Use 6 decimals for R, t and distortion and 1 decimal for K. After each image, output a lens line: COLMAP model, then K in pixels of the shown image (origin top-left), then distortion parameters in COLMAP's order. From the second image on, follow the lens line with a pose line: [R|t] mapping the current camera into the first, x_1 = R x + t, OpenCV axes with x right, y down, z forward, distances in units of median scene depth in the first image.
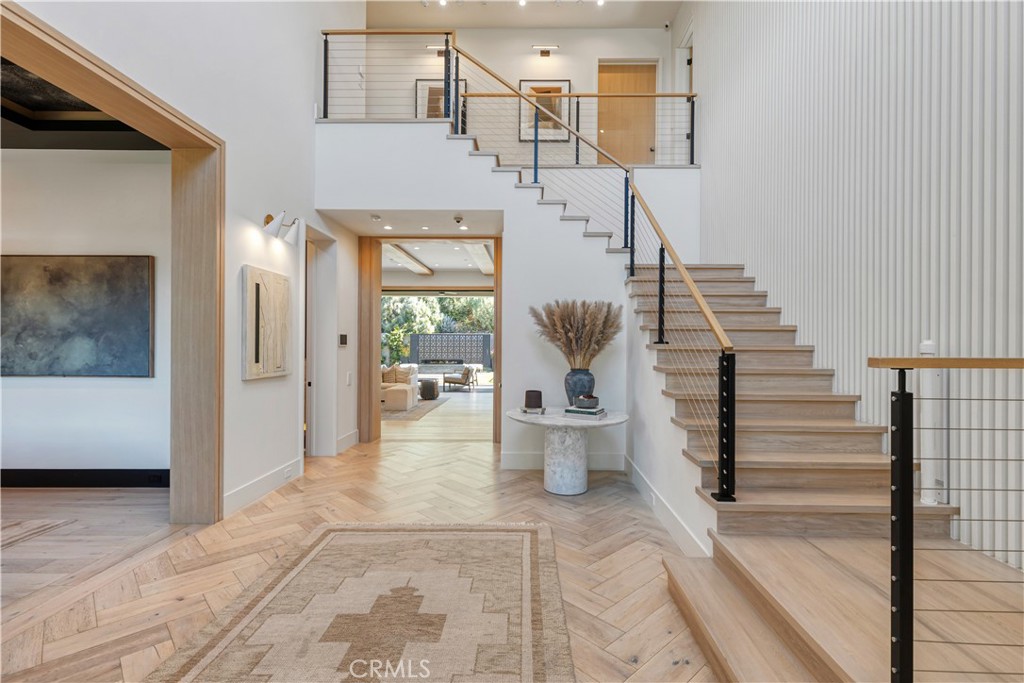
lens RADIAL K [[480.8, 0, 521.7], [0, 480.8, 344.3], [0, 0, 1]] dist [-0.003726, -0.000100]
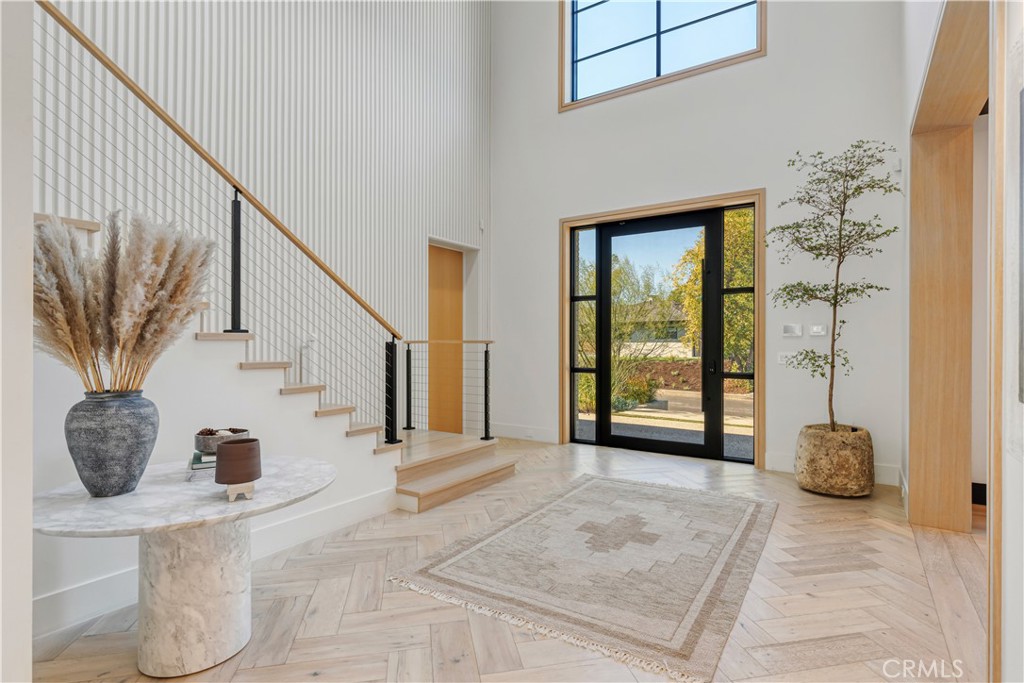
lens RADIAL K [[521.0, 0, 516.1], [0, 521.0, 338.8], [0, 0, 1]] dist [0.002115, 0.000051]
pose [[-0.850194, -0.005608, 0.526440, -0.646272], [-0.006408, 0.999979, 0.000302, 0.002565], [-0.526431, -0.003117, -0.850212, 1.907810]]
